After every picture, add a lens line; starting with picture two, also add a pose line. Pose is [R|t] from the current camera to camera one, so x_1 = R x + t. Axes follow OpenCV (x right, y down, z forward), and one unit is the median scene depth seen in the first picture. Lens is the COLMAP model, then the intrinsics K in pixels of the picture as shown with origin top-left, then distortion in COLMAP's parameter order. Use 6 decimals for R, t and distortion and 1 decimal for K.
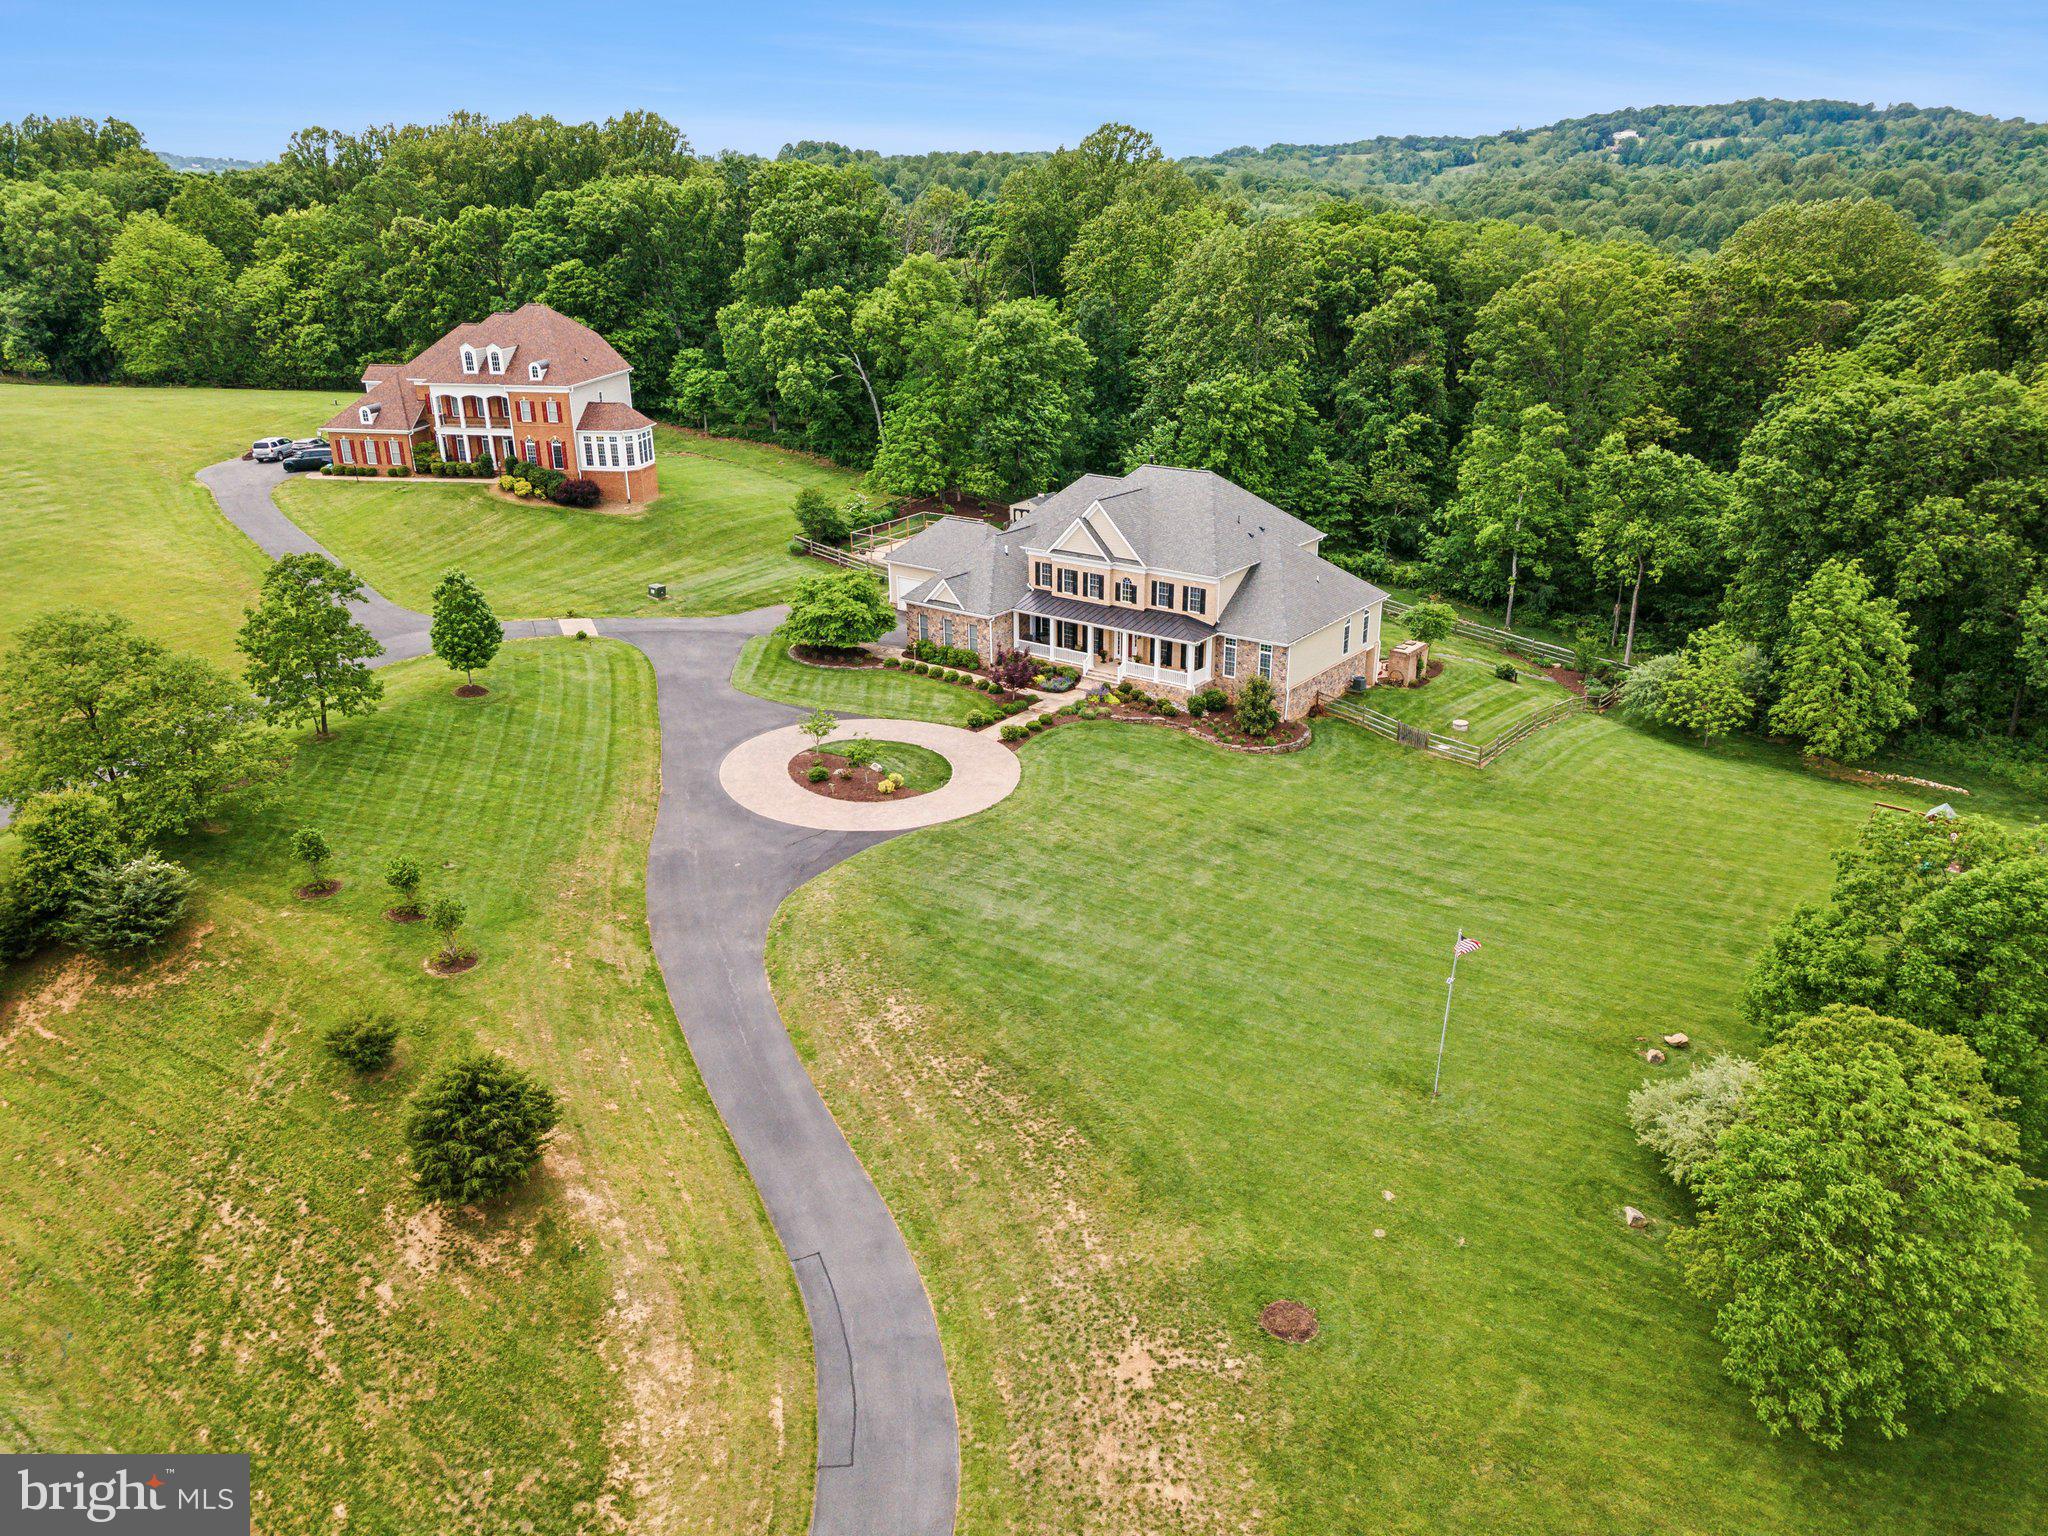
lens RADIAL K [[1620.3, 0, 990.7], [0, 1620.3, 731.4], [0, 0, 1]] dist [0.046155, 0.001591]
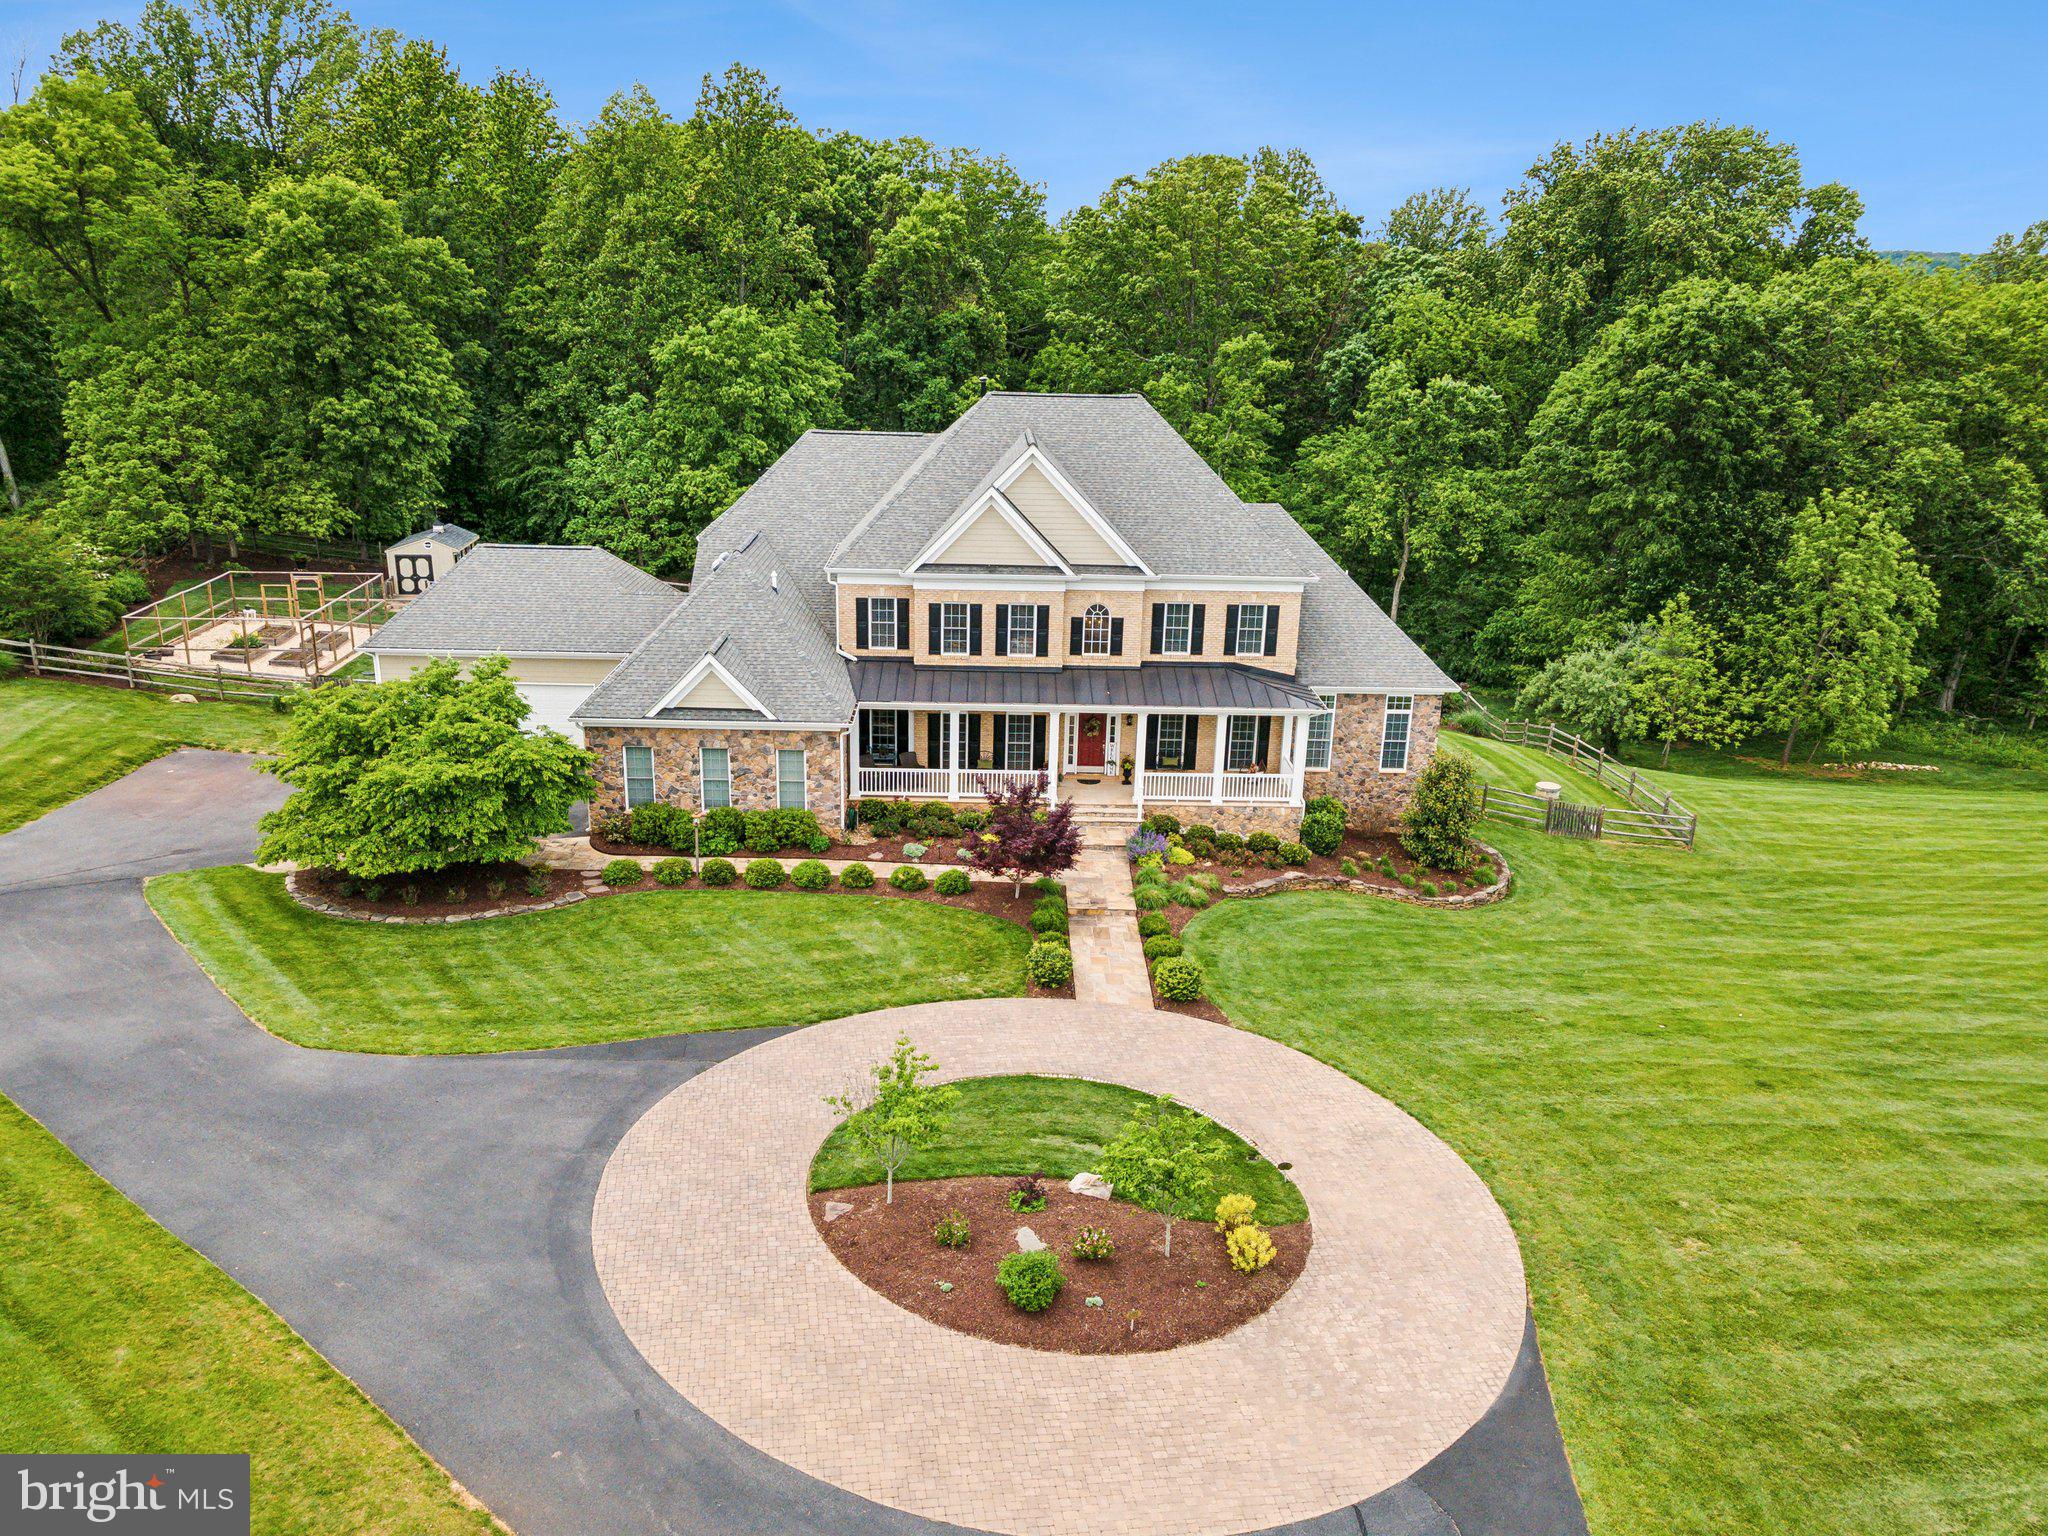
lens RADIAL K [[1580.1, 0, 1024.0], [0, 1580.1, 768.0], [0, 0, 1]] dist [0.053035, 0.001301]
pose [[0.768090, -0.156464, 0.620932, -0.227291], [0.177882, 0.983658, 0.027825, -0.061707], [-0.615139, 0.089081, 0.783370, 0.626385]]
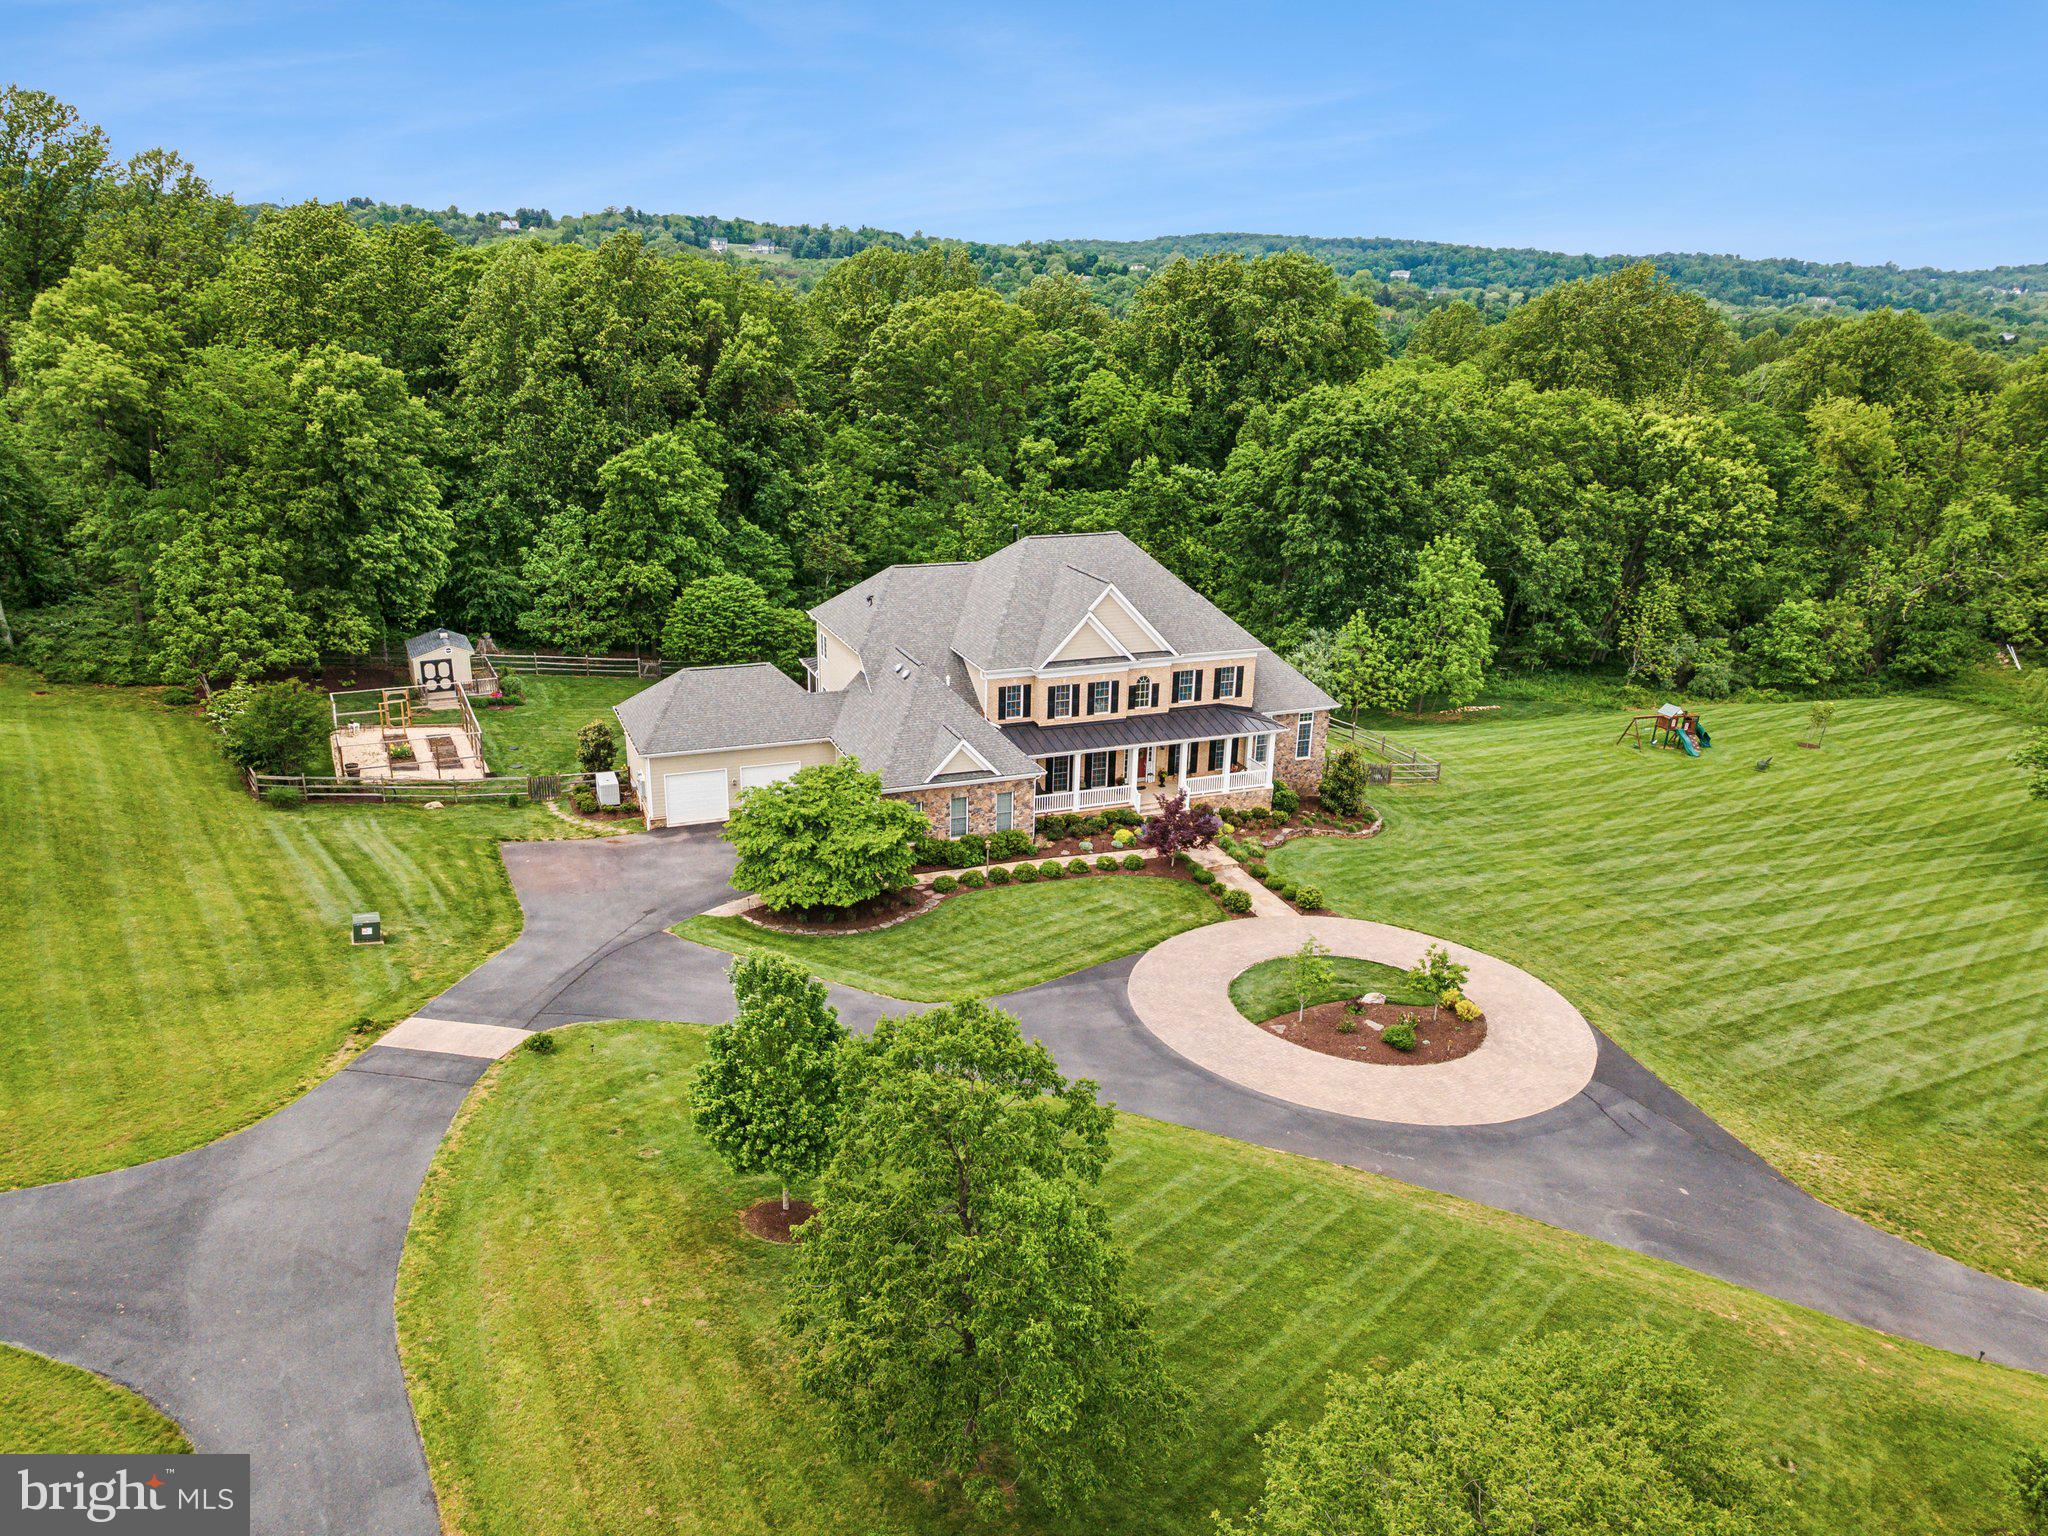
lens RADIAL K [[1545.6, 0, 1024.0], [0, 1545.6, 768.0], [0, 0, 1]] dist [0.003125, 0.112381]
pose [[0.493508, -0.250636, 0.832845, -0.543808], [0.261102, 0.956103, 0.133011, -0.159830], [-0.829623, 0.151816, 0.537287, 0.640949]]
